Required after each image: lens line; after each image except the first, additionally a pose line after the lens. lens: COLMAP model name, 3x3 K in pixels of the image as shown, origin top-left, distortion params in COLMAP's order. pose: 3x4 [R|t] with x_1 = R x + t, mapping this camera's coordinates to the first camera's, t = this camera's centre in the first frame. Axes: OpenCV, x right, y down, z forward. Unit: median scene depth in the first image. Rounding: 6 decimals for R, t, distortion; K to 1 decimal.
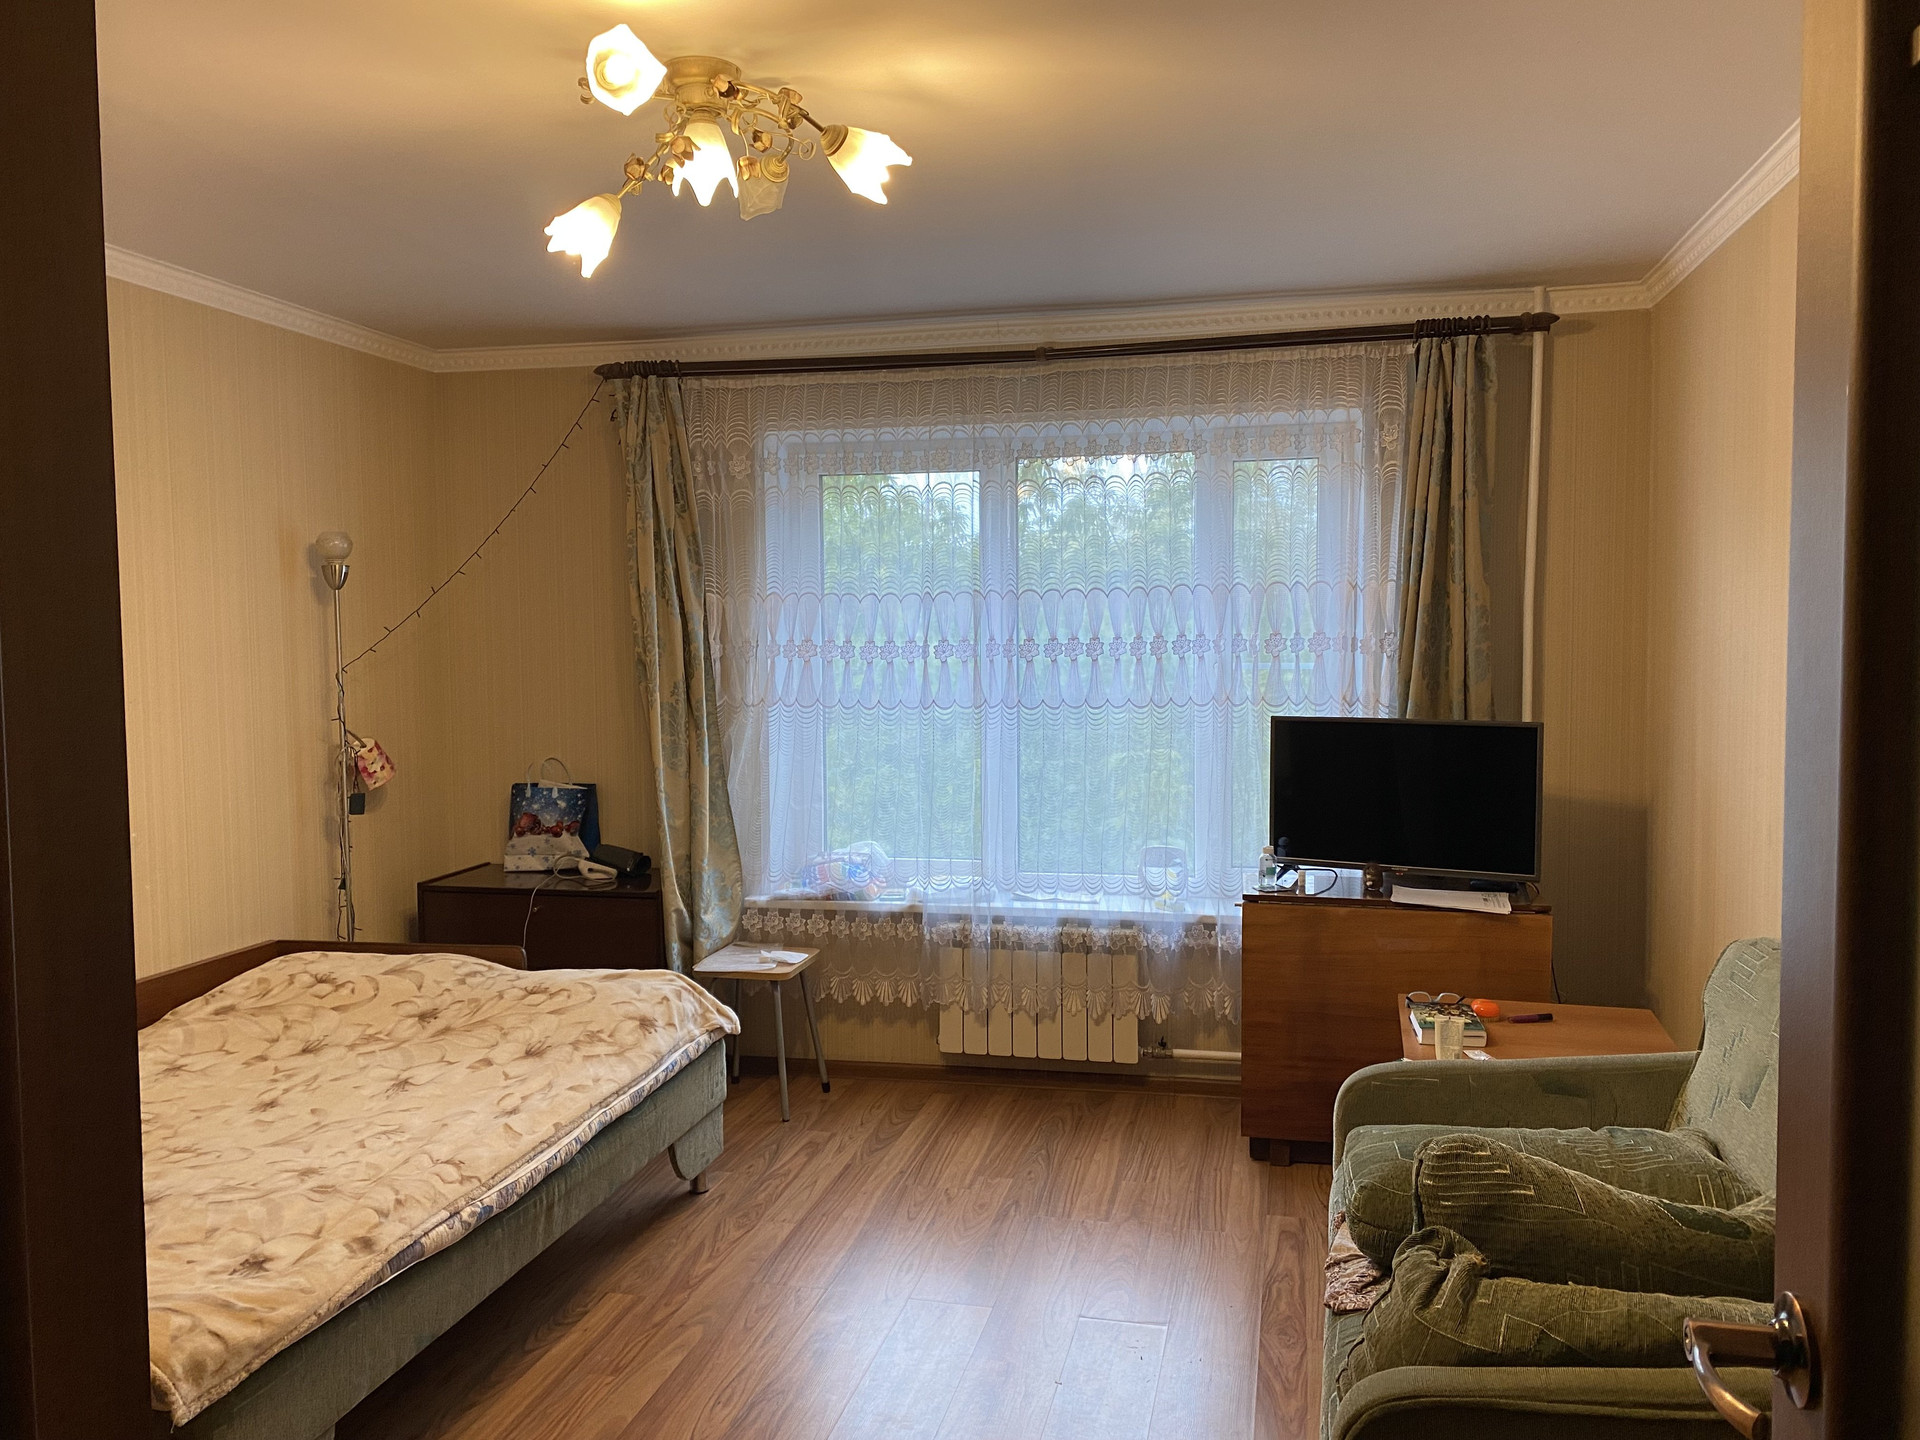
lens RADIAL K [[1483.8, 0, 962.2], [0, 1483.8, 723.1], [0, 0, 1]] dist [0.020822, -0.005979]
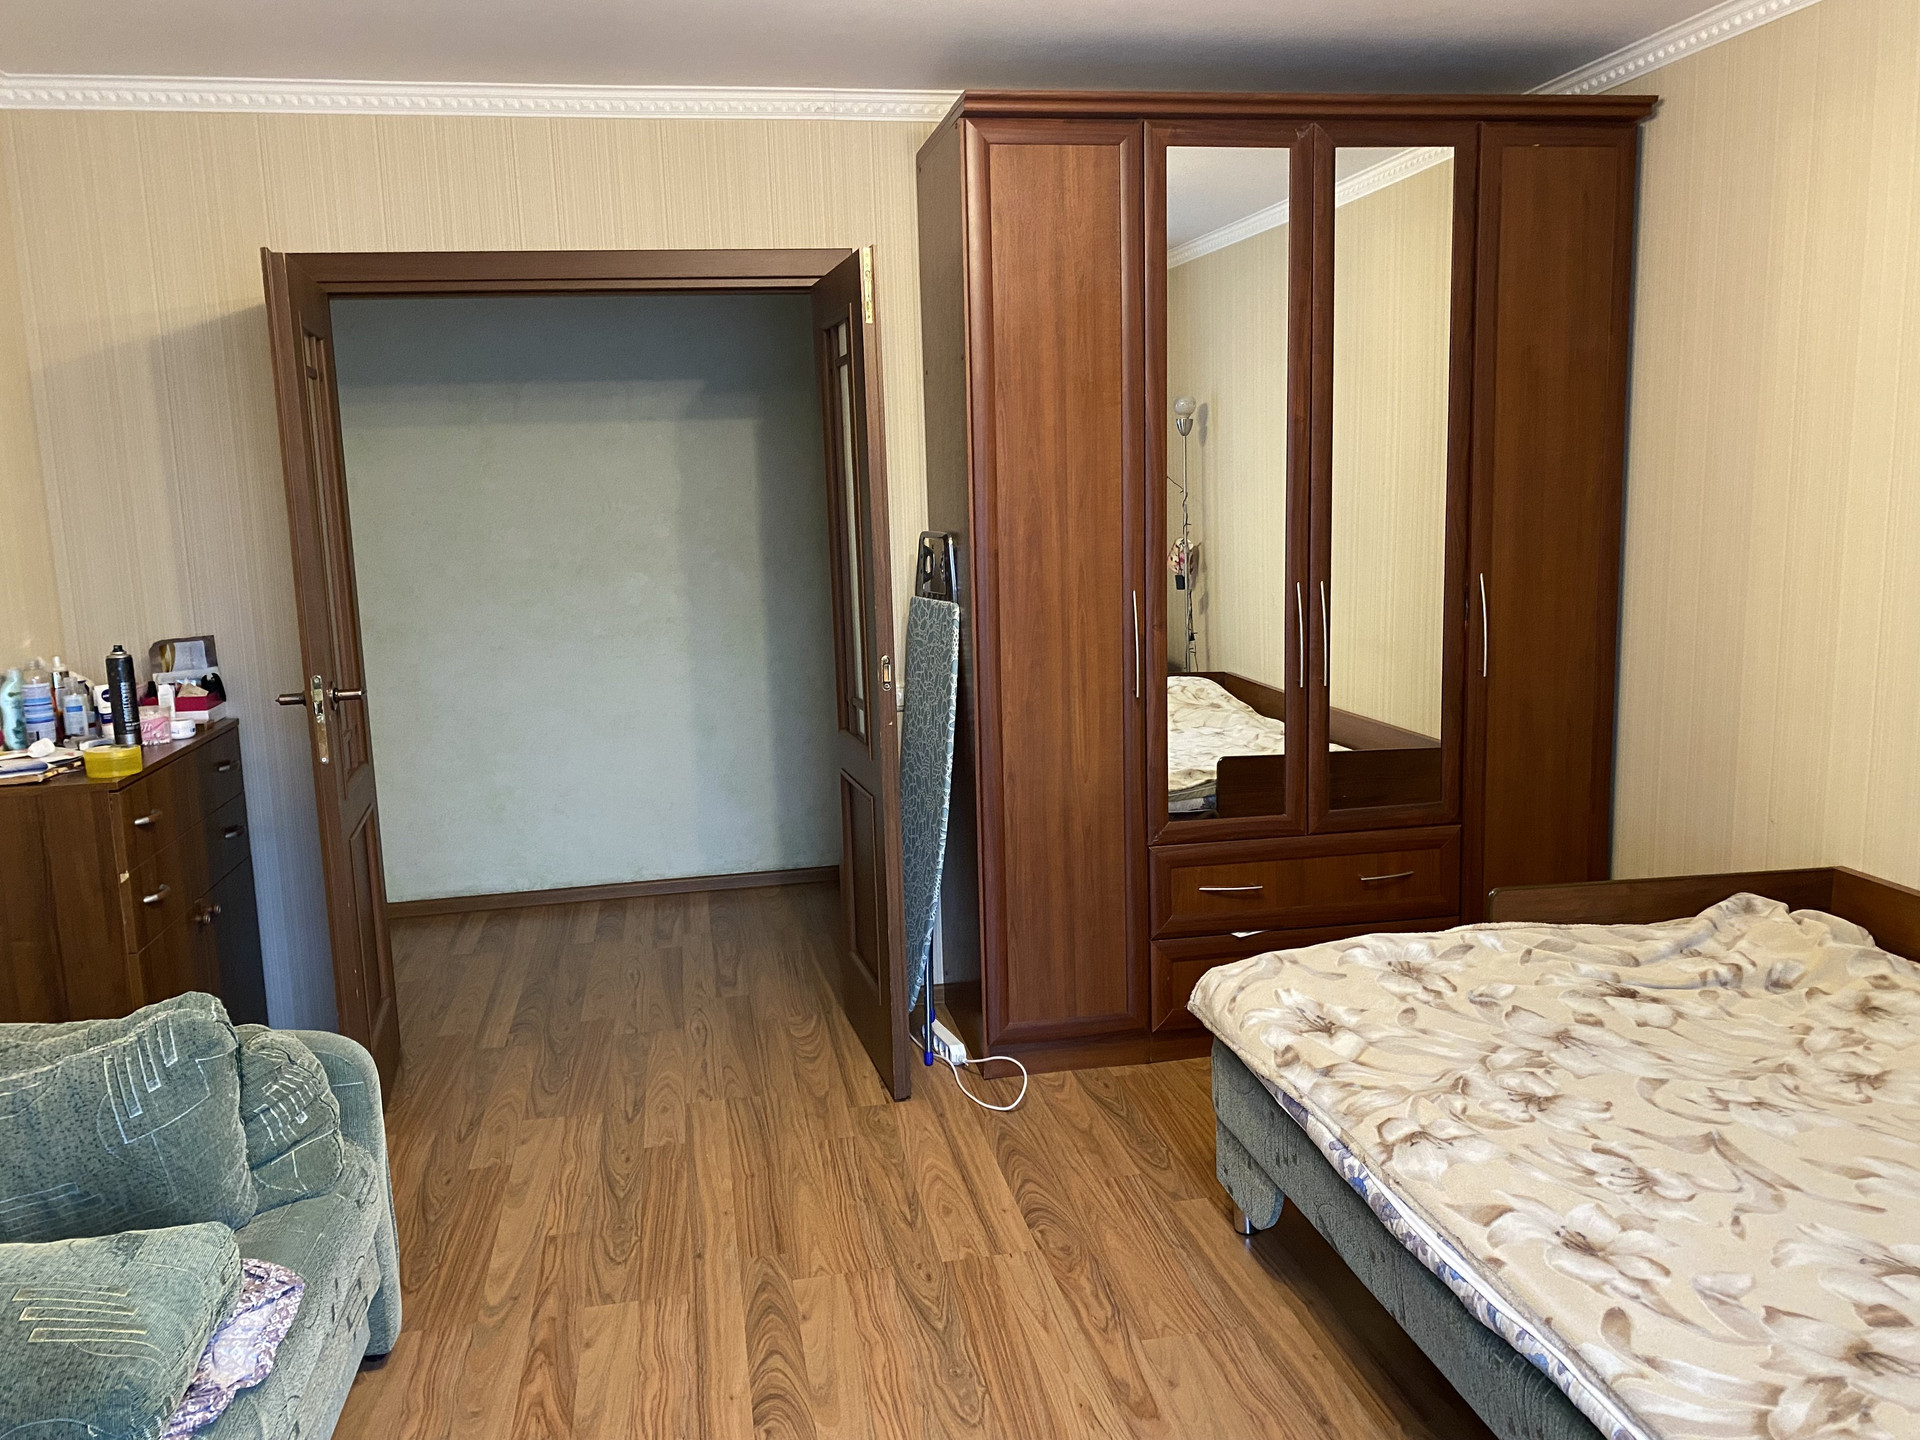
lens RADIAL K [[1483.8, 0, 959.8], [0, 1483.8, 718.1], [0, 0, 1]] dist [0.020822, -0.005979]
pose [[-0.915192, 0.106864, -0.388591, 0.165591], [0.020428, 0.975266, 0.220089, -0.103377], [0.402500, 0.193486, -0.894739, 1.543520]]
